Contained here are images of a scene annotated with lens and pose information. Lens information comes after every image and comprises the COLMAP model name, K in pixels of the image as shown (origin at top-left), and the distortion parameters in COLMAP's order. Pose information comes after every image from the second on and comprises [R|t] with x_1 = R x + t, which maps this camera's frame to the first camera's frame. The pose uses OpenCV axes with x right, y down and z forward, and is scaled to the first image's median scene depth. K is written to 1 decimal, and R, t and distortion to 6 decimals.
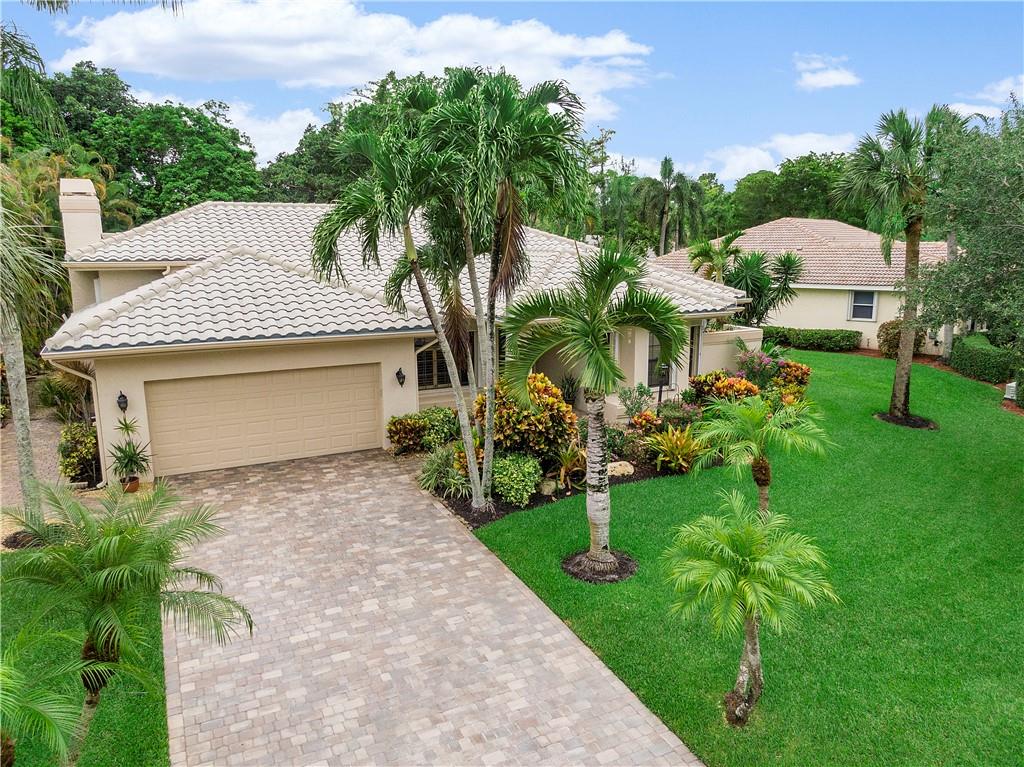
lens RADIAL K [[735.7, 0, 501.5], [0, 735.7, 392.3], [0, 0, 1]] dist [0.010304, -0.007530]
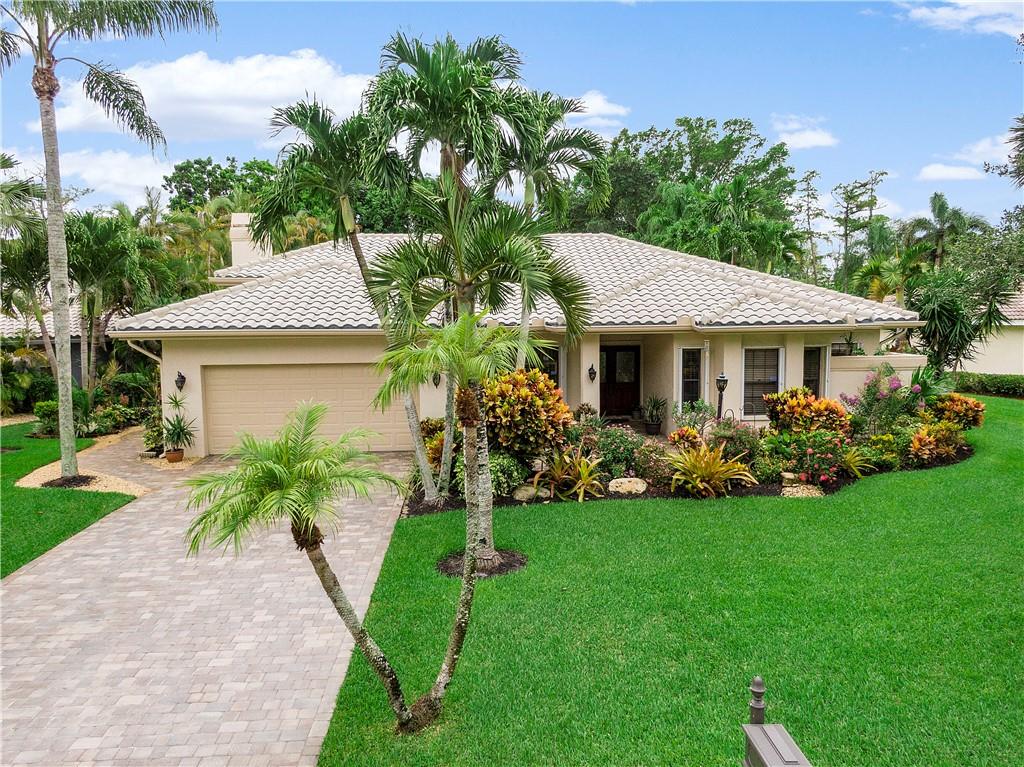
lens RADIAL K [[735.7, 0, 505.0], [0, 735.7, 378.1], [0, 0, 1]] dist [0.010304, -0.007530]
pose [[0.917832, 0.031111, -0.395747, 0.365752], [-0.077641, 0.991739, -0.102105, 0.078994], [0.389302, 0.124441, 0.912666, 0.148421]]
